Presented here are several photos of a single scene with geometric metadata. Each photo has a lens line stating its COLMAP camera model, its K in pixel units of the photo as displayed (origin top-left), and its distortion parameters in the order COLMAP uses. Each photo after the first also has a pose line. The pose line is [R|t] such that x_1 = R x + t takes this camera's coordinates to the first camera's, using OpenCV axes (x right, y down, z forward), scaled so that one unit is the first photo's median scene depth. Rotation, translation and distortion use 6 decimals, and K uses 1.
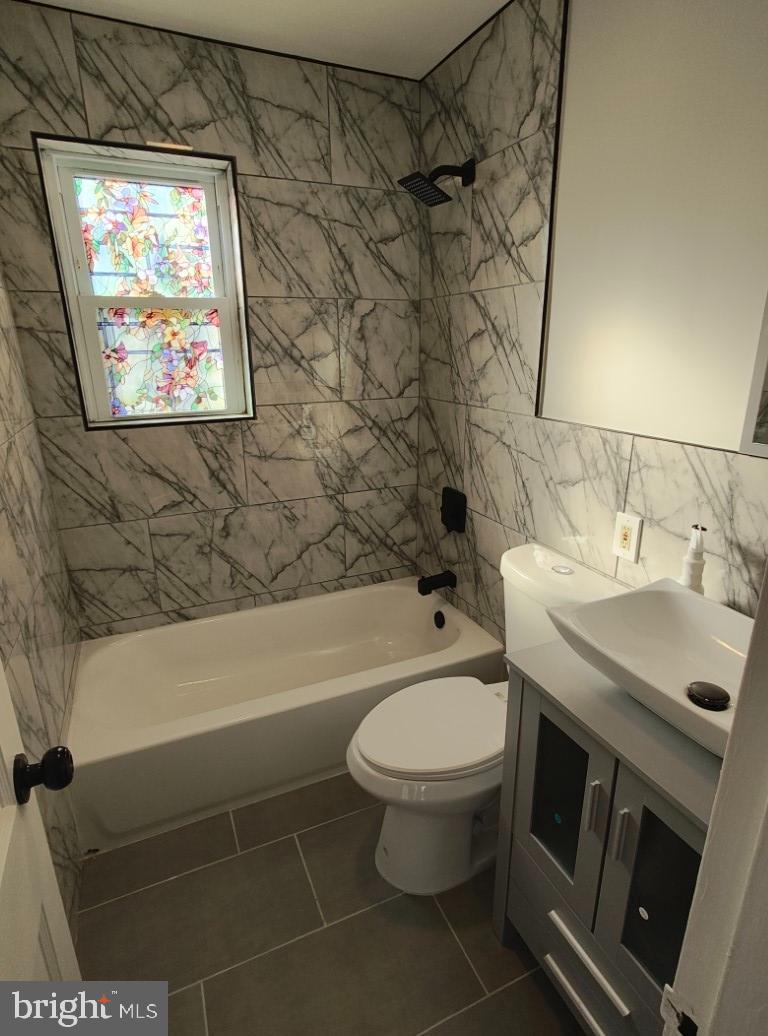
lens RADIAL K [[541.4, 0, 381.1], [0, 541.4, 516.7], [0, 0, 1]] dist [-0.002963, 0.001399]
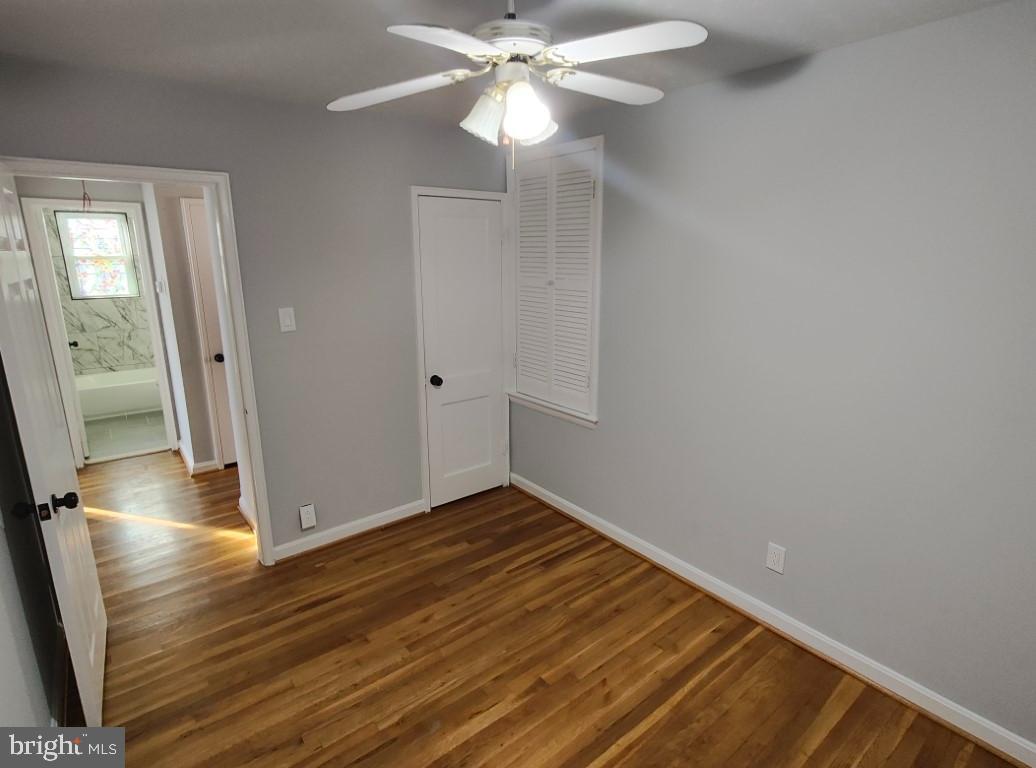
lens RADIAL K [[541.4, 0, 521.2], [0, 541.4, 382.7], [0, 0, 1]] dist [-0.002963, 0.001399]
pose [[0.971018, -0.047209, 0.234297, 1.057264], [0.065206, 0.995437, -0.069665, 0.614596], [-0.229939, 0.082924, 0.969666, -2.242974]]
